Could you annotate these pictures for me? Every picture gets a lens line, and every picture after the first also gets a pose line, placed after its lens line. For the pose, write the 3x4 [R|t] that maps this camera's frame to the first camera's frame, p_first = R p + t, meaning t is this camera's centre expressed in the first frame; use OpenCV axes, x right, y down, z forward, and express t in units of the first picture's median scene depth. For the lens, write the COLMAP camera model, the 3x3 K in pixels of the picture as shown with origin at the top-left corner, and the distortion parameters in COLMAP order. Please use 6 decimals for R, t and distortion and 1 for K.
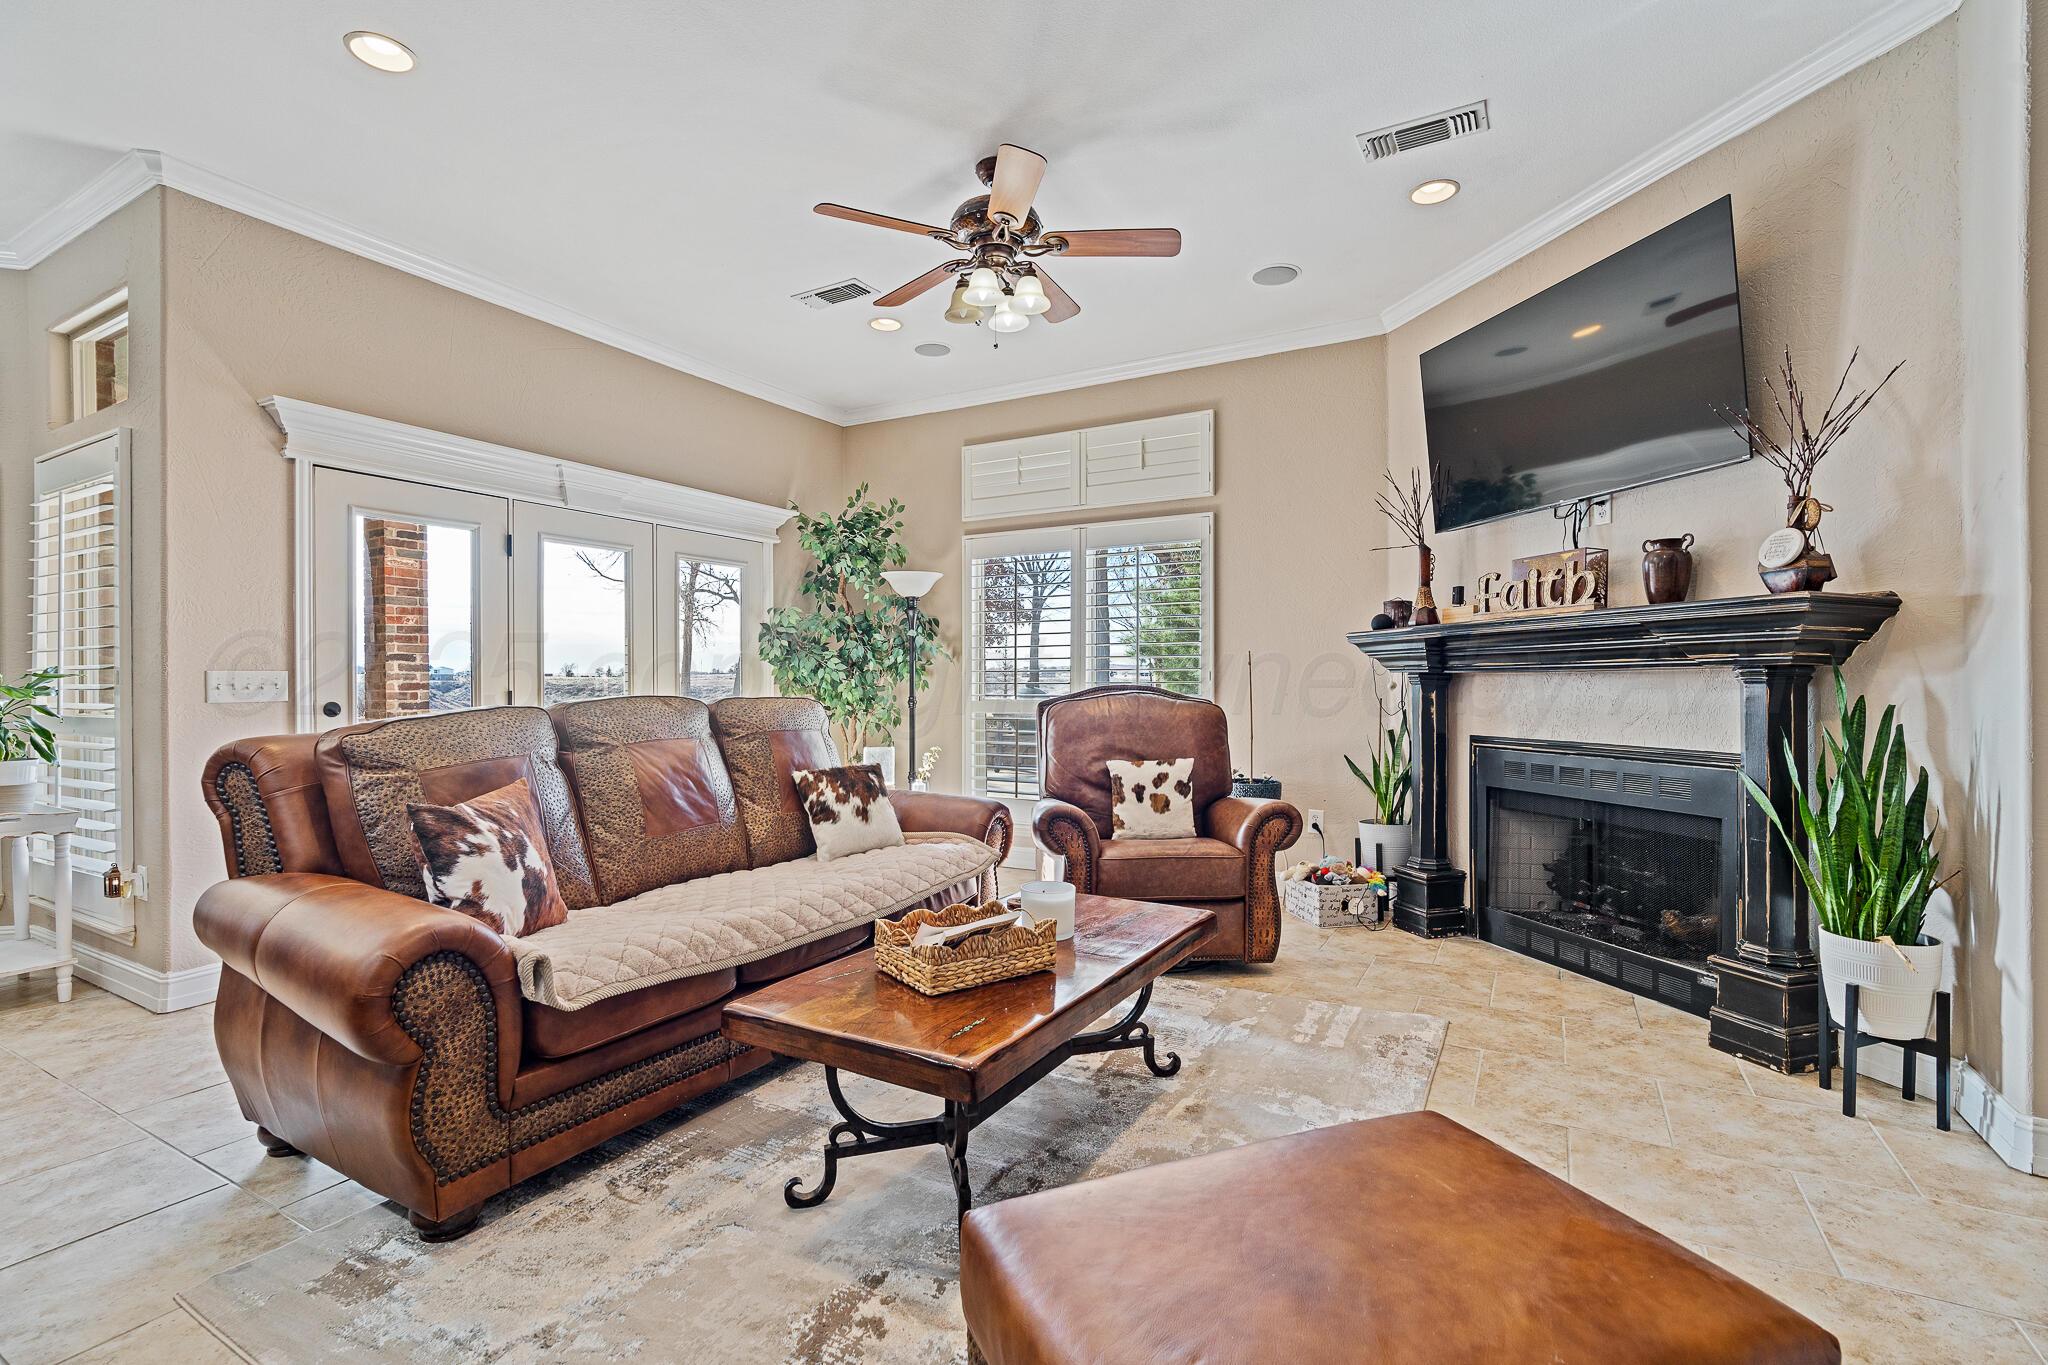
lens RADIAL K [[937.6, 0, 1021.0], [0, 937.6, 683.5], [0, 0, 1]] dist [-0.000832, -0.000038]
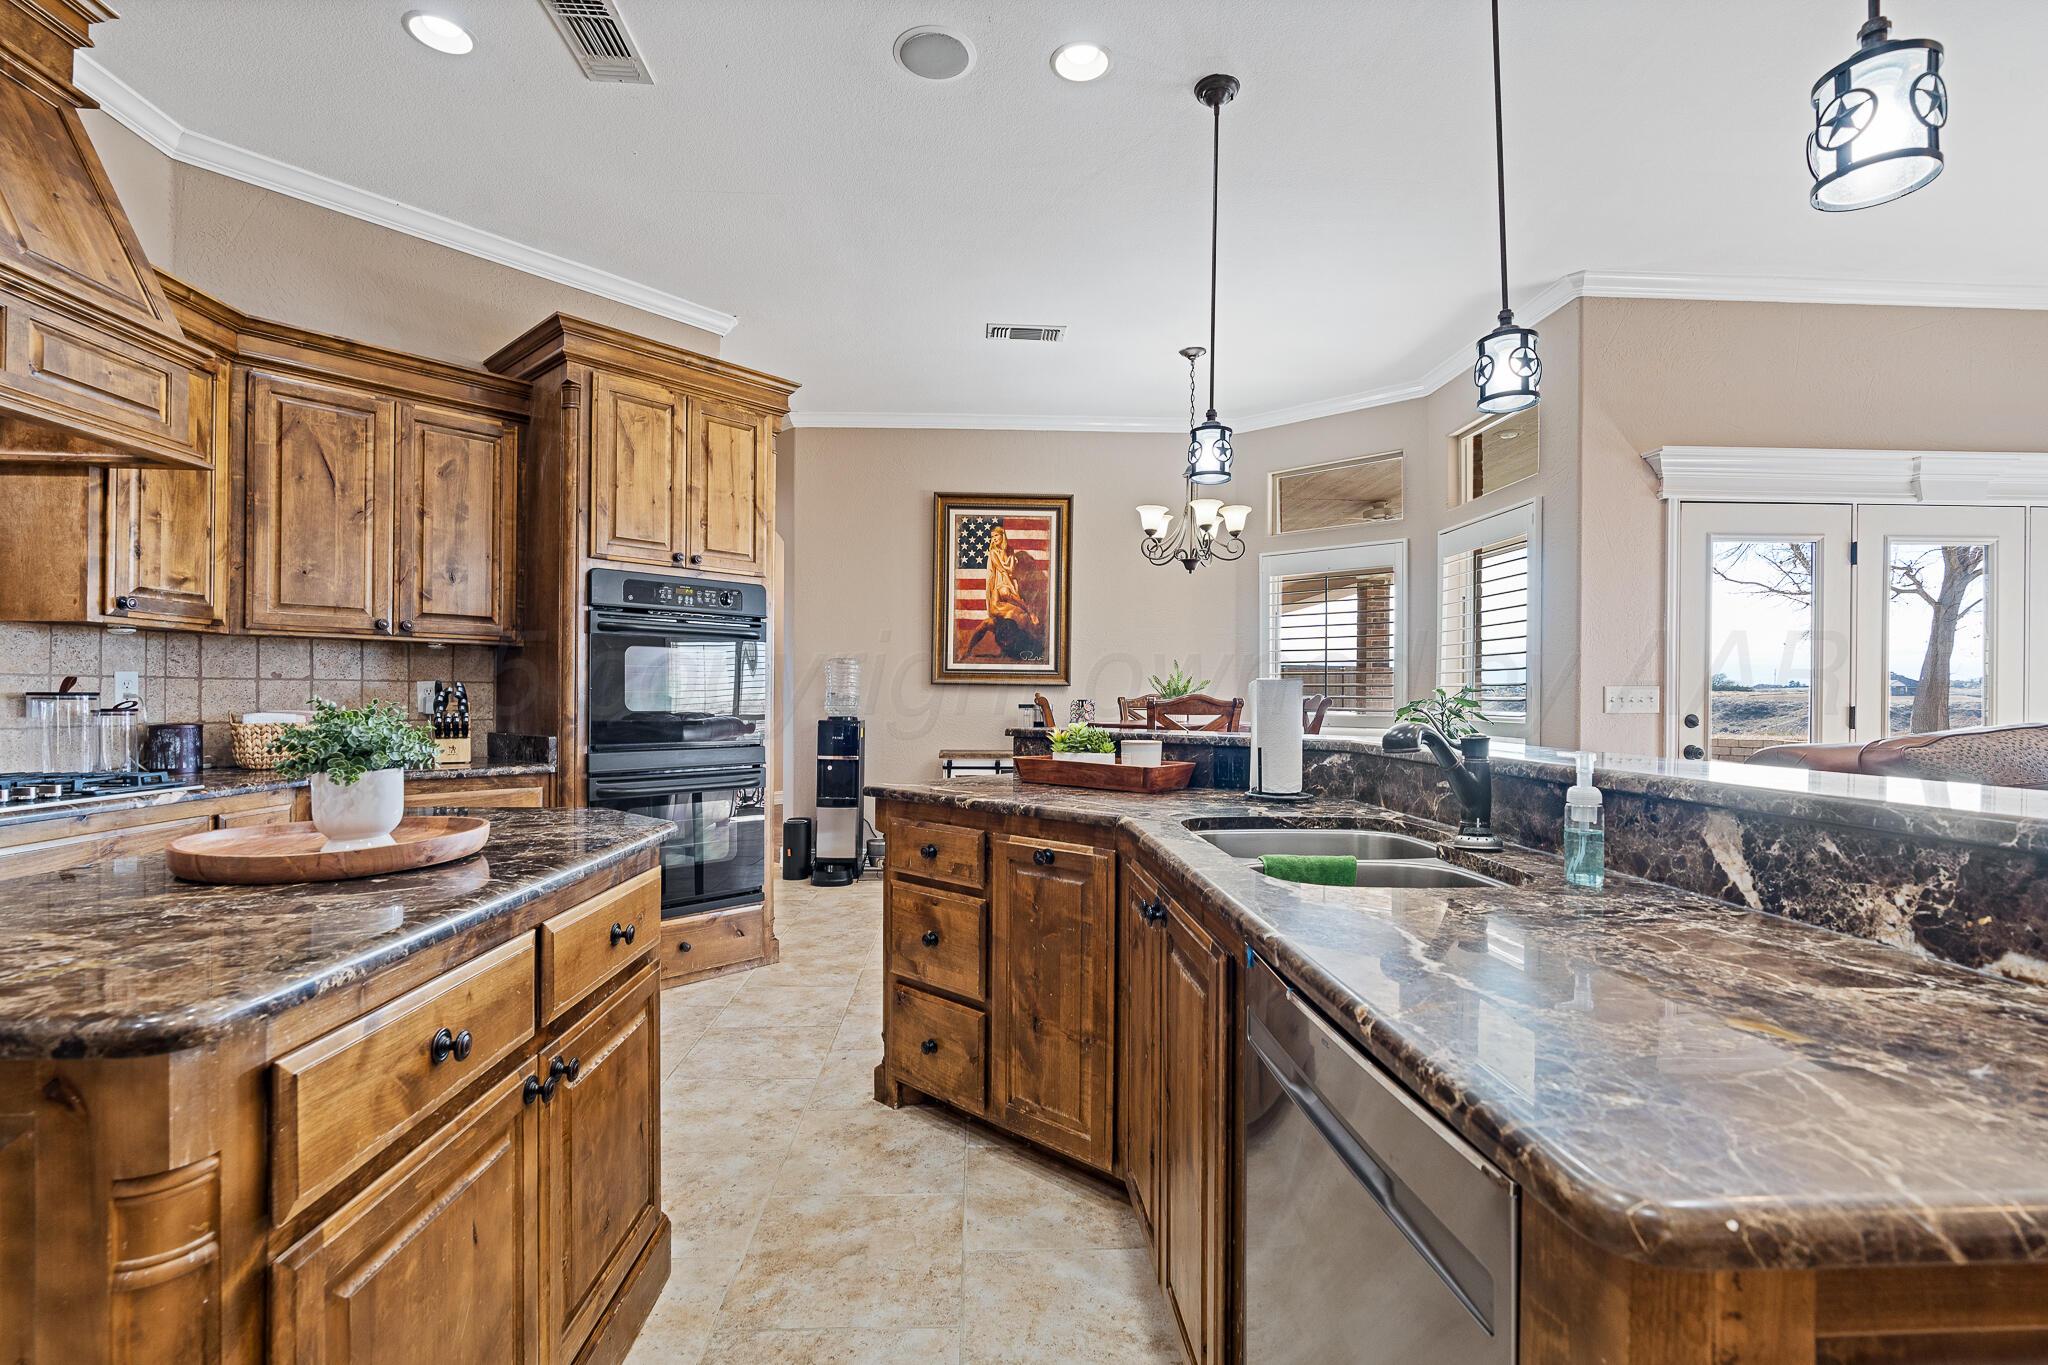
lens RADIAL K [[995.0, 0, 1023.4], [0, 995.0, 690.9], [0, 0, 1]] dist [0.001863, 0.000117]
pose [[0.543242, 0.004617, -0.839563, -0.187000], [-0.006246, 0.999979, 0.001458, -0.005233], [0.839553, 0.004452, 0.543260, -0.303916]]
